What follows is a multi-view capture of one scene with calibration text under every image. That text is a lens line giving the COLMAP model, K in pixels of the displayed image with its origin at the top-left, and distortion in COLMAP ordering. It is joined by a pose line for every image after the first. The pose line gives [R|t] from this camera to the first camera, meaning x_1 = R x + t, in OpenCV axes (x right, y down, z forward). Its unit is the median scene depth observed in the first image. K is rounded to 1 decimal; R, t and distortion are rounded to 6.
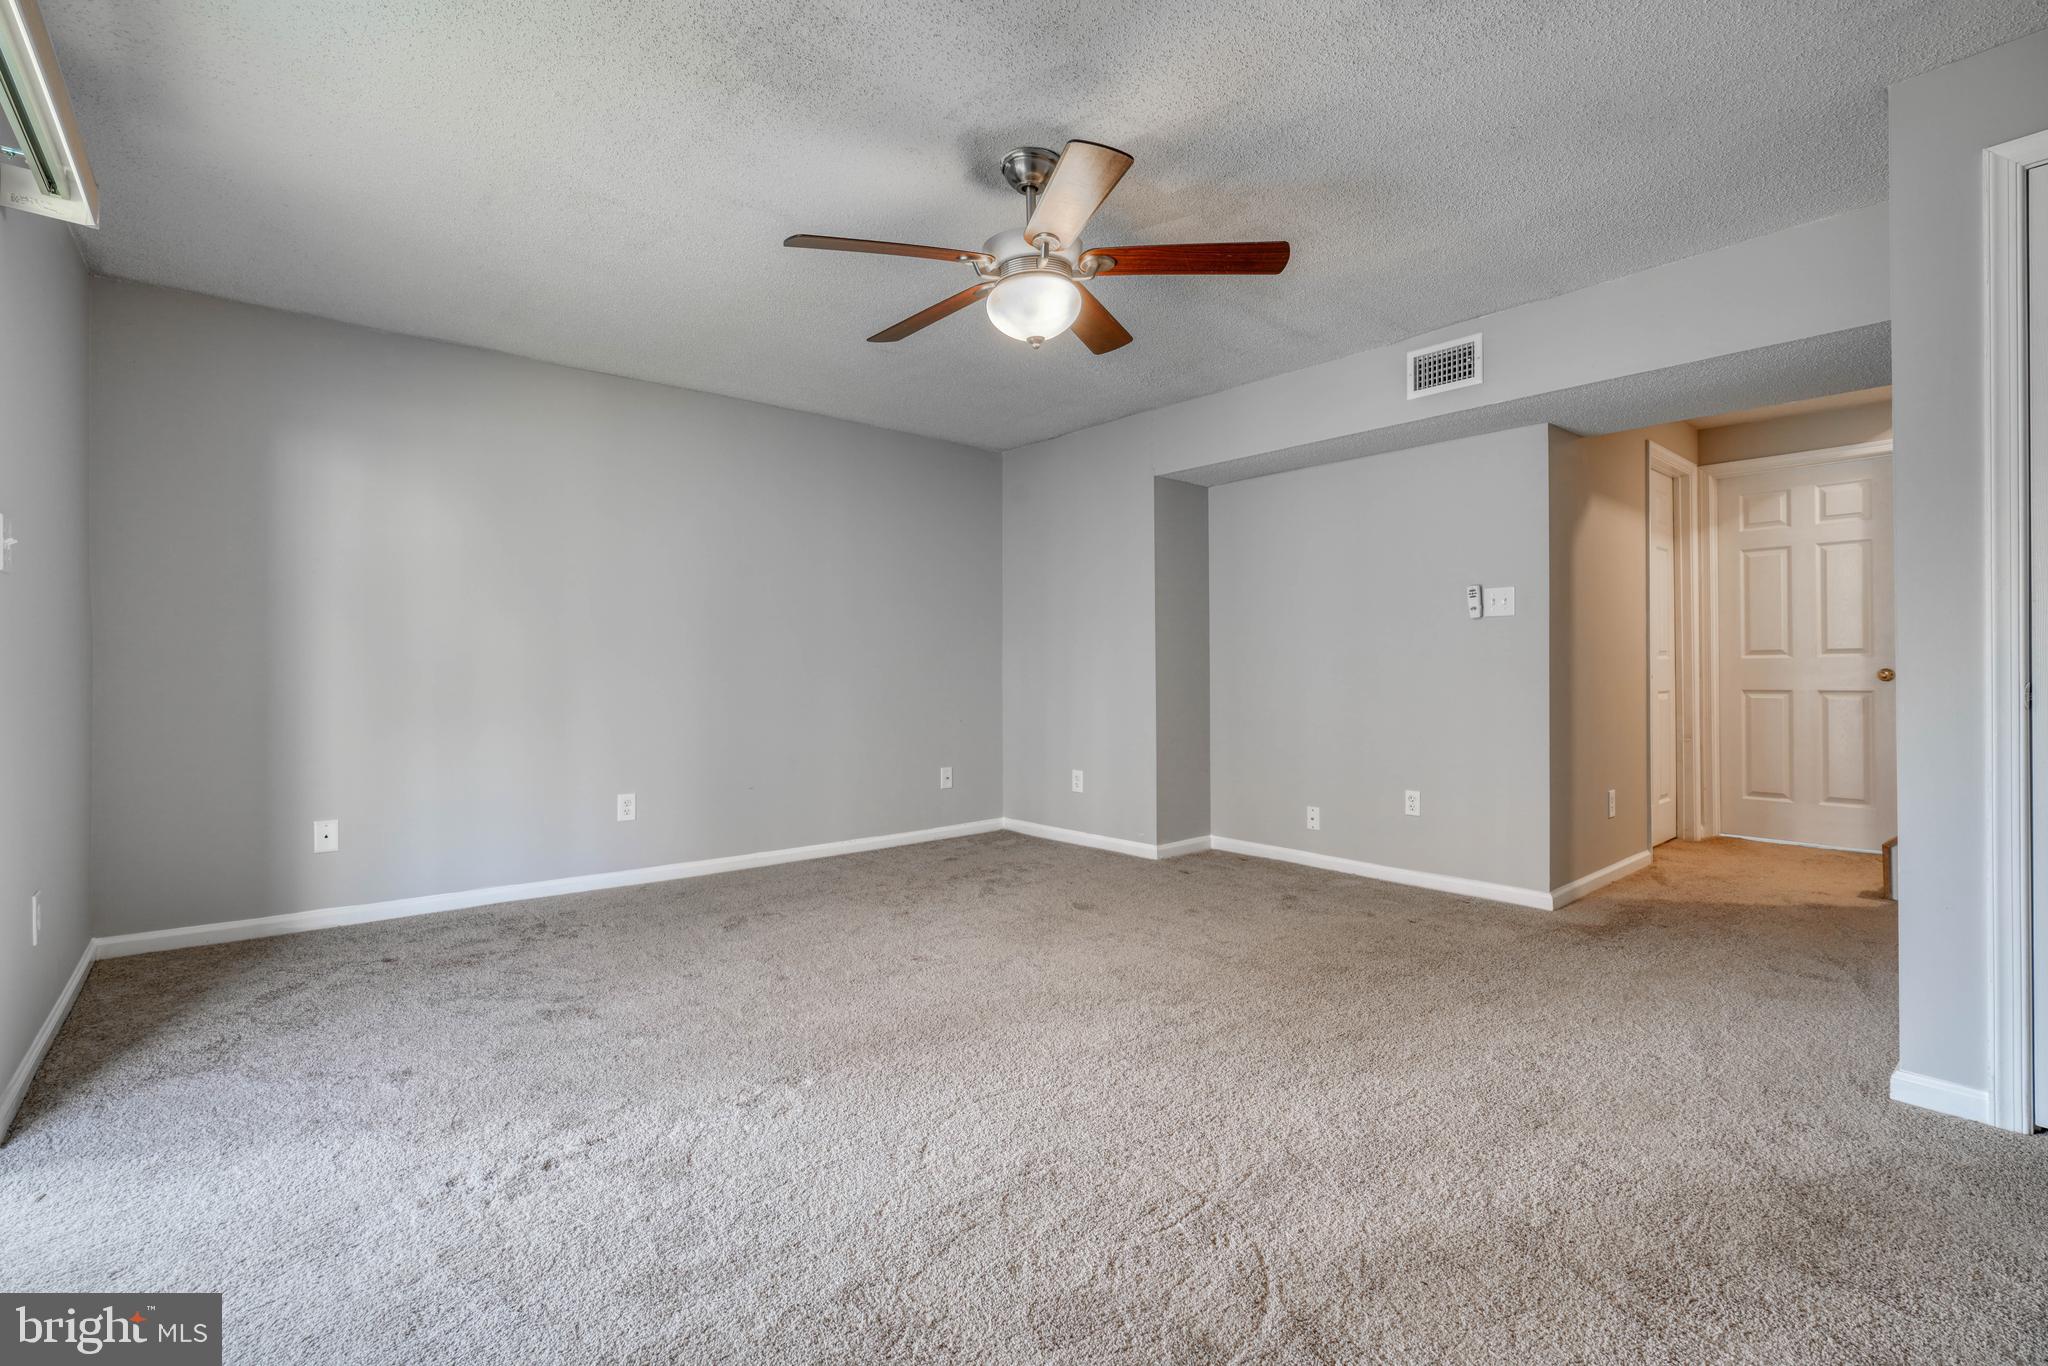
lens RADIAL K [[916.6, 0, 1011.0], [0, 916.6, 672.2], [0, 0, 1]] dist [-0.014078, 0.000586]
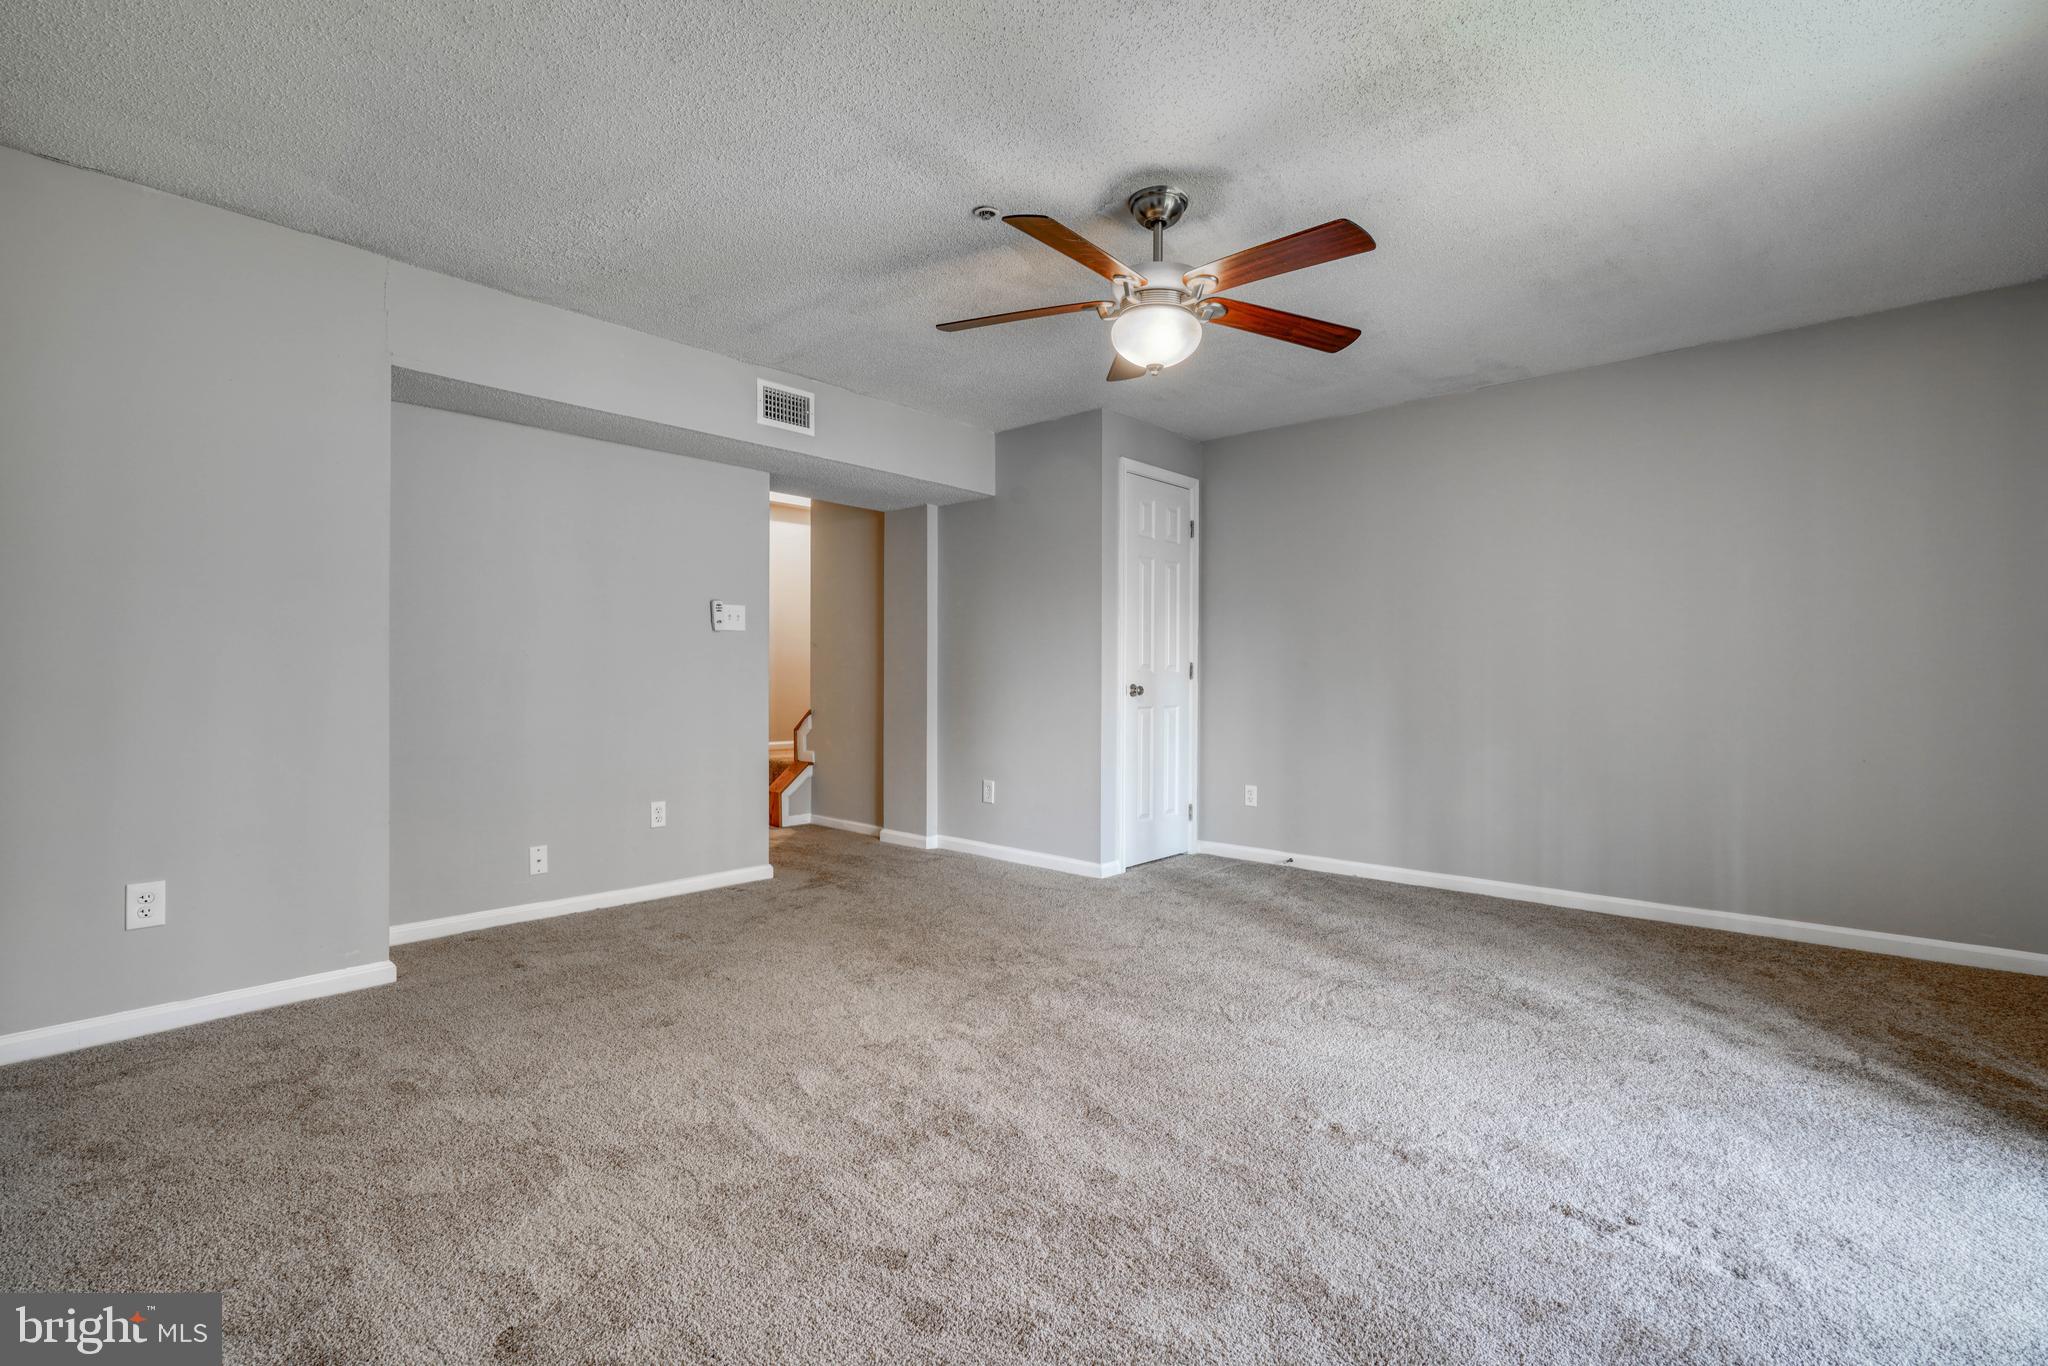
lens RADIAL K [[916.6, 0, 1011.0], [0, 916.6, 672.2], [0, 0, 1]] dist [-0.014078, 0.000586]
pose [[-0.134177, 0.010779, 0.990899, -0.619515], [0.004099, 0.999938, -0.010322, 0.003236], [-0.990949, 0.002677, -0.134213, 0.807781]]
